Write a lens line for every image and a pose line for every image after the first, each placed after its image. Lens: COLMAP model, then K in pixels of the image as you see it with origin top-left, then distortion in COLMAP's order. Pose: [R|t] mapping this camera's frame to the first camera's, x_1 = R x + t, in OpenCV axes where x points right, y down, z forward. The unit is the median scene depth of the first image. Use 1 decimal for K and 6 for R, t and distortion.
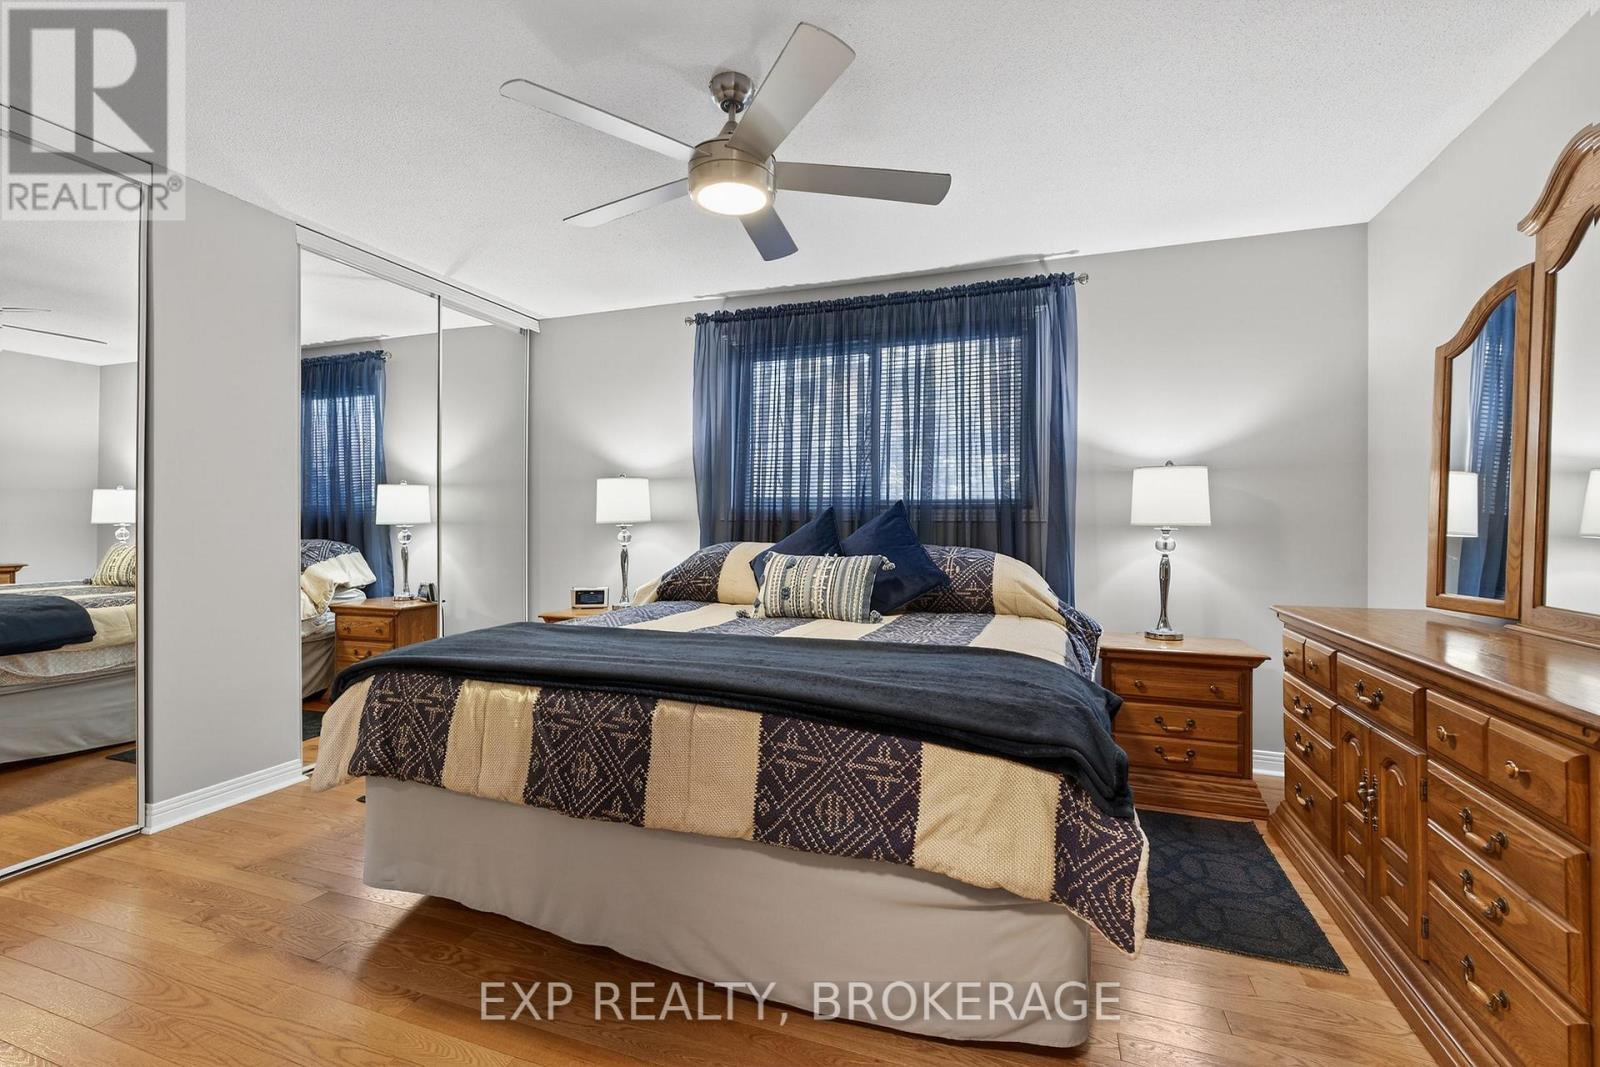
lens RADIAL K [[692.2, 0, 802.7], [0, 692.2, 526.0], [0, 0, 1]] dist [0.001715, -0.000726]
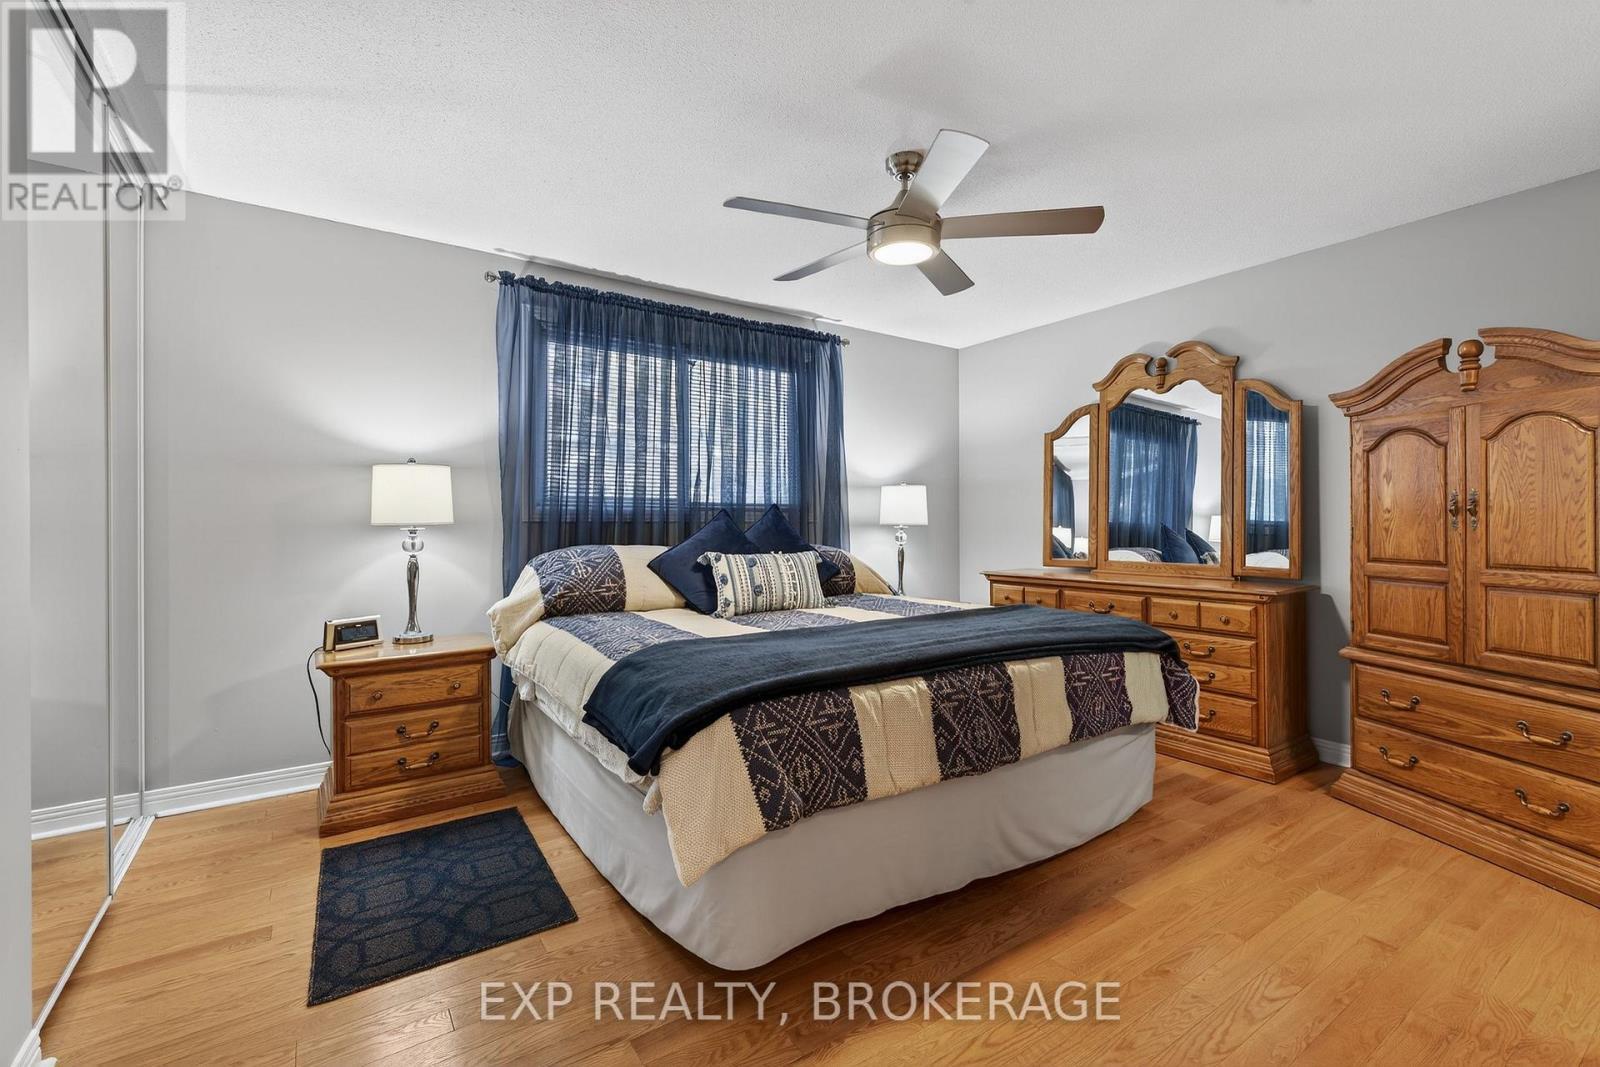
lens RADIAL K [[699.2, 0, 798.0], [0, 699.2, 520.2], [0, 0, 1]] dist [0.004769, -0.000649]
pose [[0.588192, 0.000130, 0.808721, -0.737021], [0.005516, 0.999976, -0.004173, -0.004824], [-0.808702, 0.006916, 0.588178, 0.269473]]
